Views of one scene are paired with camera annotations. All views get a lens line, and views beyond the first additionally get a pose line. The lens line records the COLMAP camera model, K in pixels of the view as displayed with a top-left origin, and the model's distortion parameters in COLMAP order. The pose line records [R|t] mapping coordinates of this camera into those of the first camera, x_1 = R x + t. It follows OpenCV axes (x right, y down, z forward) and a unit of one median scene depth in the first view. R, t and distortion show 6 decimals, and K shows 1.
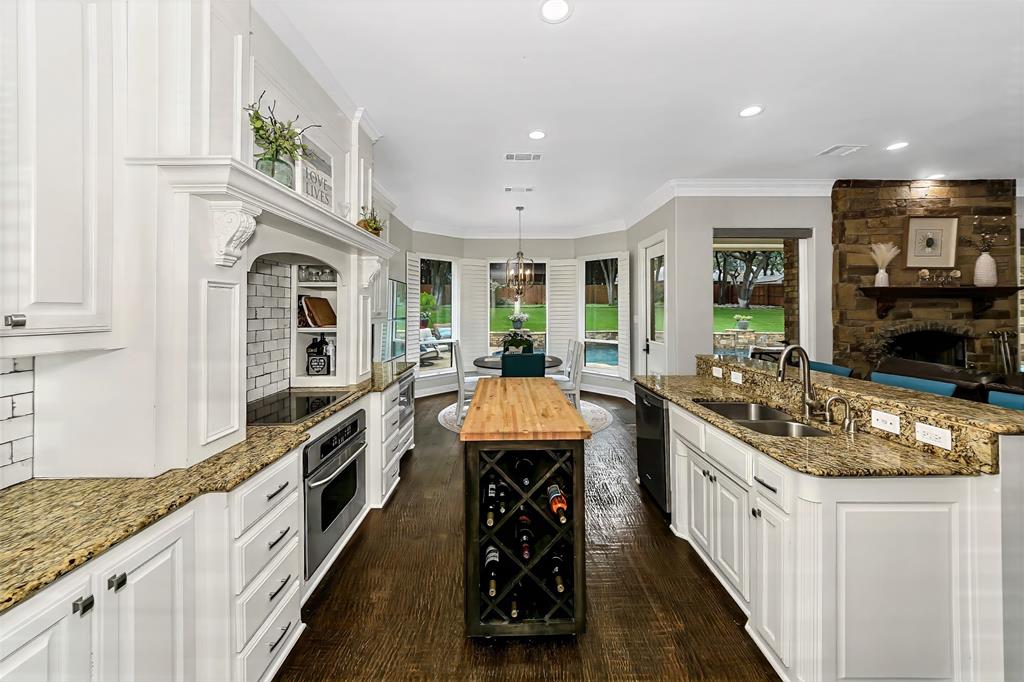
lens RADIAL K [[387.4, 0, 501.2], [0, 387.4, 310.4], [0, 0, 1]] dist [0.000427, 0.000010]
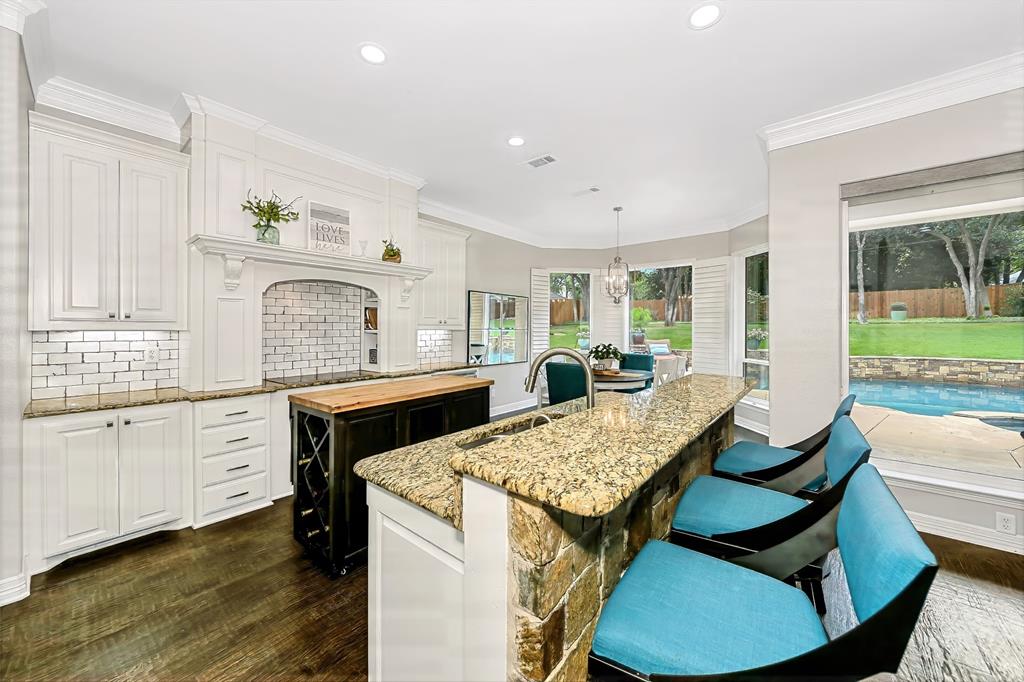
lens RADIAL K [[377.3, 0, 492.2], [0, 377.3, 333.8], [0, 0, 1]] dist [0.000101, 0.000026]
pose [[0.759729, 0.012377, -0.650122, 0.753175], [-0.003147, 0.999877, 0.015359, 0.035329], [0.650233, -0.009623, 0.759674, 0.232667]]
